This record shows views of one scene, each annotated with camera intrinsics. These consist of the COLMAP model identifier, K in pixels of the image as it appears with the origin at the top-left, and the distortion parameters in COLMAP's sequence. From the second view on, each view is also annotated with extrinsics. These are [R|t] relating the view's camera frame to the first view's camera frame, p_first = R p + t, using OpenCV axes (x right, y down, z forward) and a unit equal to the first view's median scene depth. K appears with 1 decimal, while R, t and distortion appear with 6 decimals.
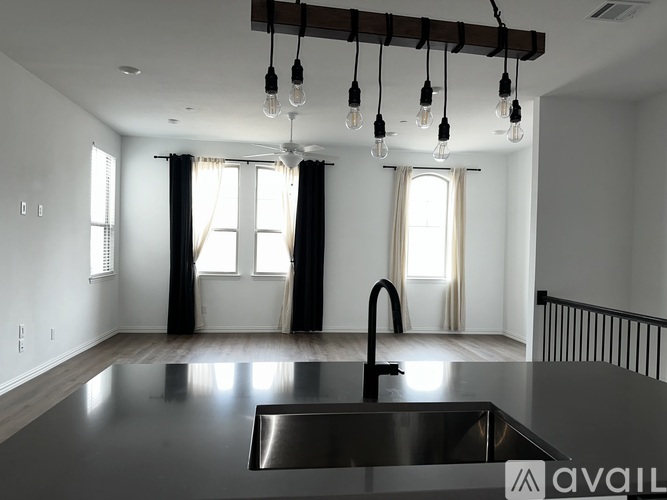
lens RADIAL K [[452.0, 0, 333.5], [0, 452.0, 250.0], [0, 0, 1]] dist [0.001432, -0.001816]
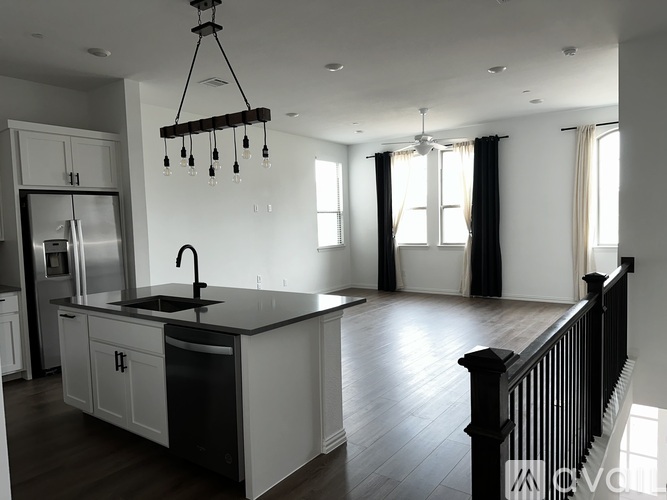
lens RADIAL K [[452.0, 0, 333.5], [0, 452.0, 250.0], [0, 0, 1]] dist [0.001432, -0.001816]
pose [[0.708510, -0.003750, -0.705691, 0.459378], [0.046785, 0.998036, 0.041668, 0.005541], [0.704148, -0.062538, 0.707293, -0.023395]]
